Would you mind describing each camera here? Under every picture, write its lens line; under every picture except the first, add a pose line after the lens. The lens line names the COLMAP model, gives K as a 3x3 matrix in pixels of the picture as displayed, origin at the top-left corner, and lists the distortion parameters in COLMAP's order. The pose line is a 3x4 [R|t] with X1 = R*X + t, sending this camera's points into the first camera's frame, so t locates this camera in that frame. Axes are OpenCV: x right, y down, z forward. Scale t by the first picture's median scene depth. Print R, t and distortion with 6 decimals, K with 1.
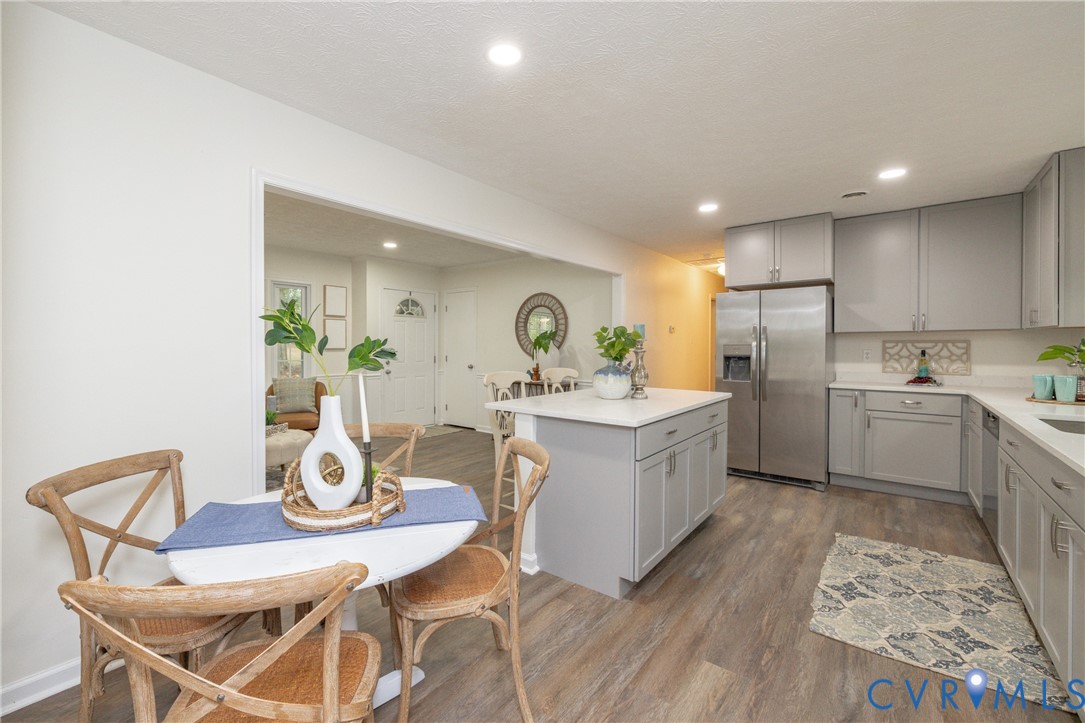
lens RADIAL K [[462.6, 0, 521.8], [0, 462.6, 356.7], [0, 0, 1]] dist [-0.000222, -0.000490]
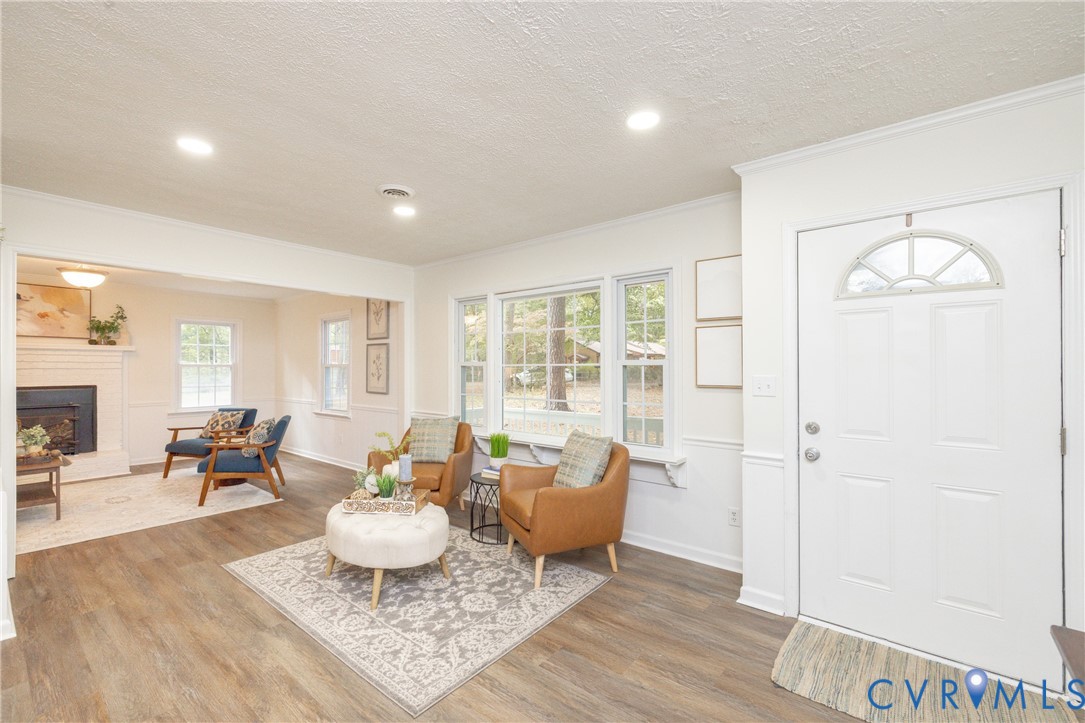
lens RADIAL K [[462.6, 0, 528.5], [0, 462.6, 365.1], [0, 0, 1]] dist [-0.000222, -0.000490]
pose [[-0.021939, -0.005898, -0.999742, 0.149677], [-0.027286, 0.999614, -0.005299, -0.051971], [0.999387, 0.027162, -0.022091, 1.386835]]
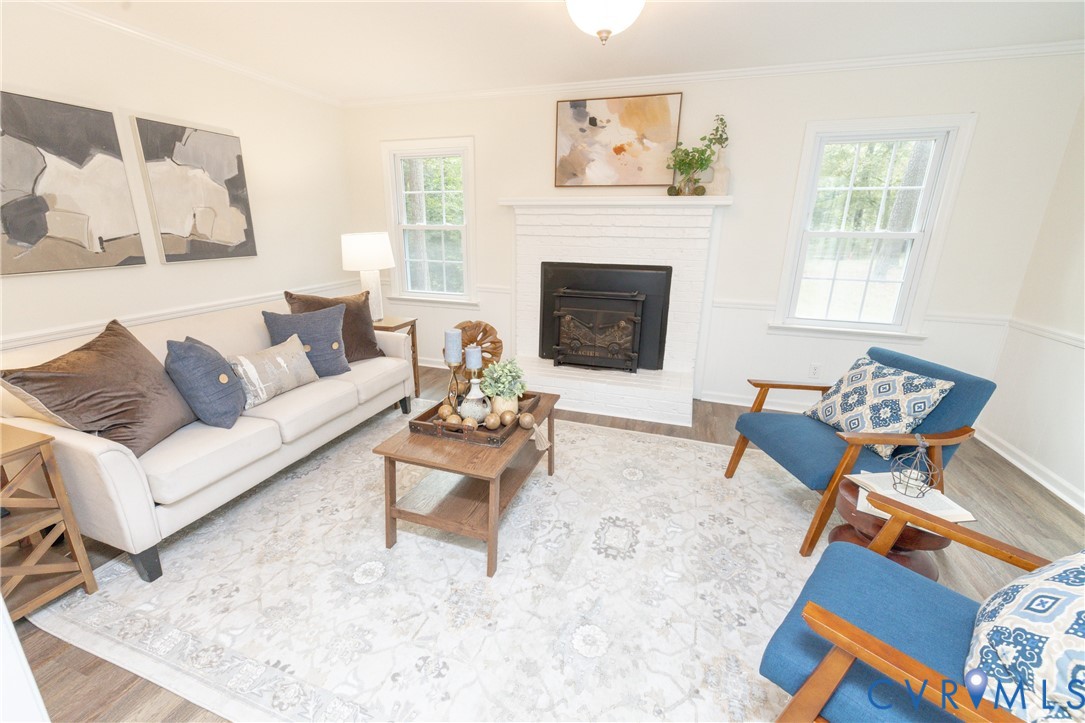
lens RADIAL K [[462.6, 0, 517.1], [0, 462.6, 364.4], [0, 0, 1]] dist [-0.000222, -0.000490]
pose [[-0.944887, 0.084293, -0.316360, -0.783978], [-0.019179, 0.950377, 0.310508, -0.050364], [0.326835, 0.299463, -0.896382, 0.686197]]
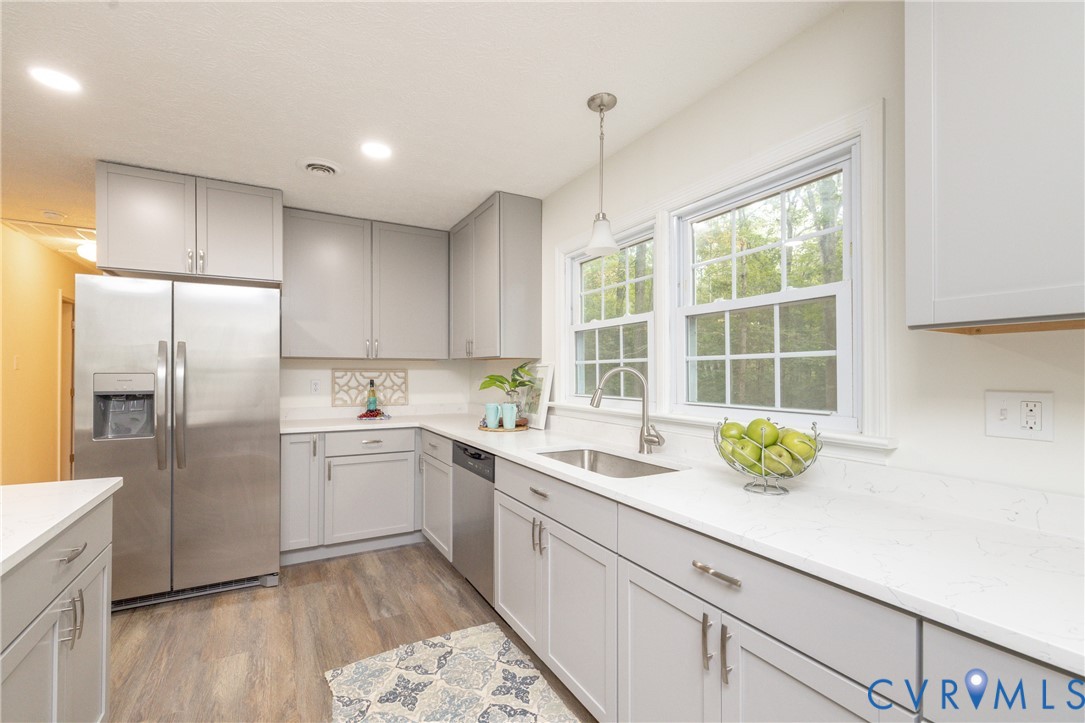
lens RADIAL K [[462.6, 0, 531.0], [0, 462.6, 368.9], [0, 0, 1]] dist [-0.000222, -0.000490]
pose [[0.379400, 0.012908, 0.925143, 0.168249], [0.020527, 0.999539, -0.022364, -0.009950], [-0.925005, 0.027475, 0.378960, 0.415799]]
